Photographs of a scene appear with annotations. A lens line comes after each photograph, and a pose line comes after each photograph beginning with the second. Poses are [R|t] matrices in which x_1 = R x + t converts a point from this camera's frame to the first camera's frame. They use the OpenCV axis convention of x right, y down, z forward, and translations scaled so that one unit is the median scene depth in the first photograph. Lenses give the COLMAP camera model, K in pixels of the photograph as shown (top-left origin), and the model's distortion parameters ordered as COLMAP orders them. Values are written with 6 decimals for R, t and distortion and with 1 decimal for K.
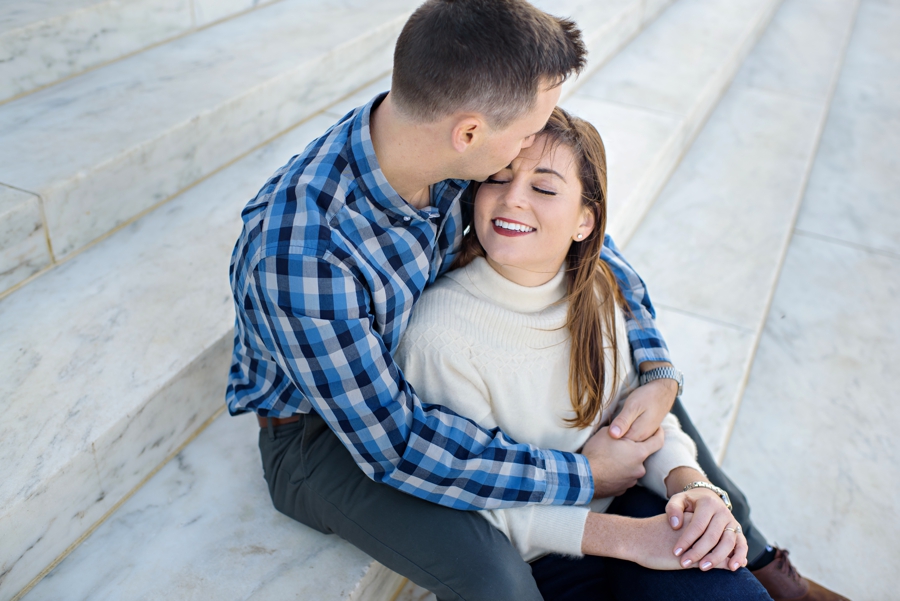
lens RADIAL K [[896.7, 0, 423.9], [0, 896.7, 311.2], [0, 0, 1]] dist [-0.063569, 0.000000]
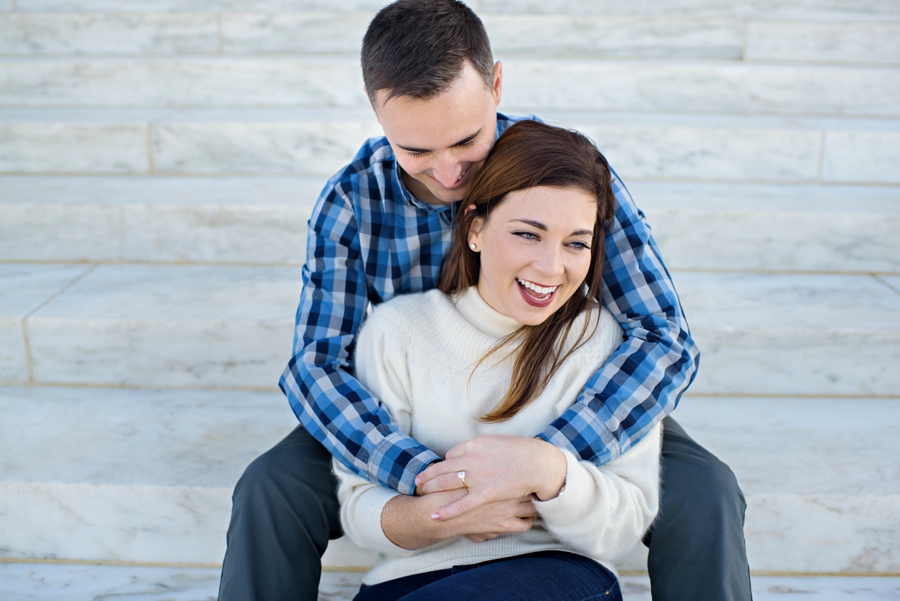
lens RADIAL K [[896.7, 0, 444.1], [0, 896.7, 304.3], [0, 0, 1]] dist [-0.063569, 0.000000]
pose [[0.450249, 0.241540, -0.859613, 0.913353], [-0.485397, 0.874252, -0.008589, 0.044584], [0.749443, 0.421121, 0.510874, 0.439902]]
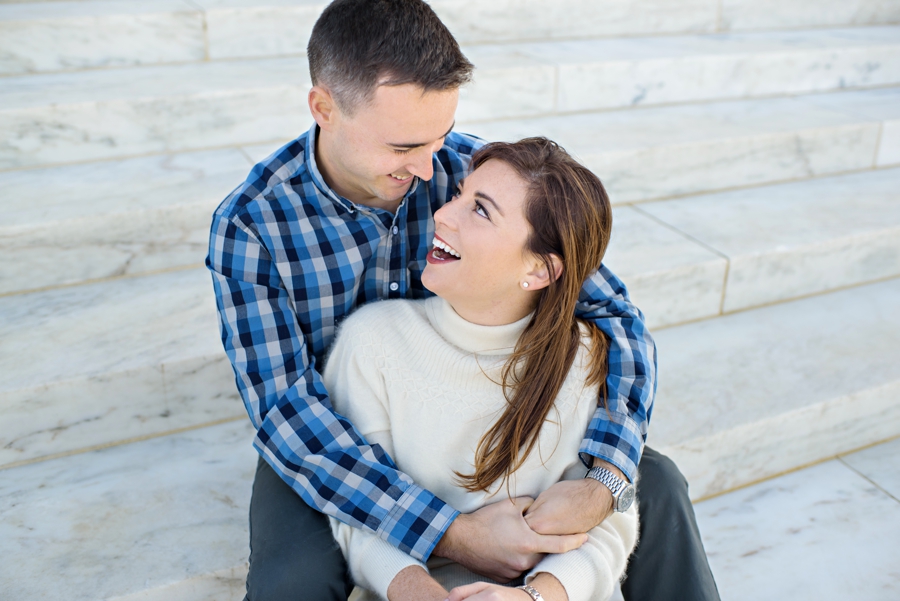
lens RADIAL K [[896.7, 0, 446.8], [0, 896.7, 316.8], [0, 0, 1]] dist [-0.063569, 0.000000]
pose [[0.785098, 0.243766, -0.569385, 0.634269], [-0.326764, 0.943965, -0.046428, 0.017101], [0.526162, 0.222505, 0.820759, 0.192844]]
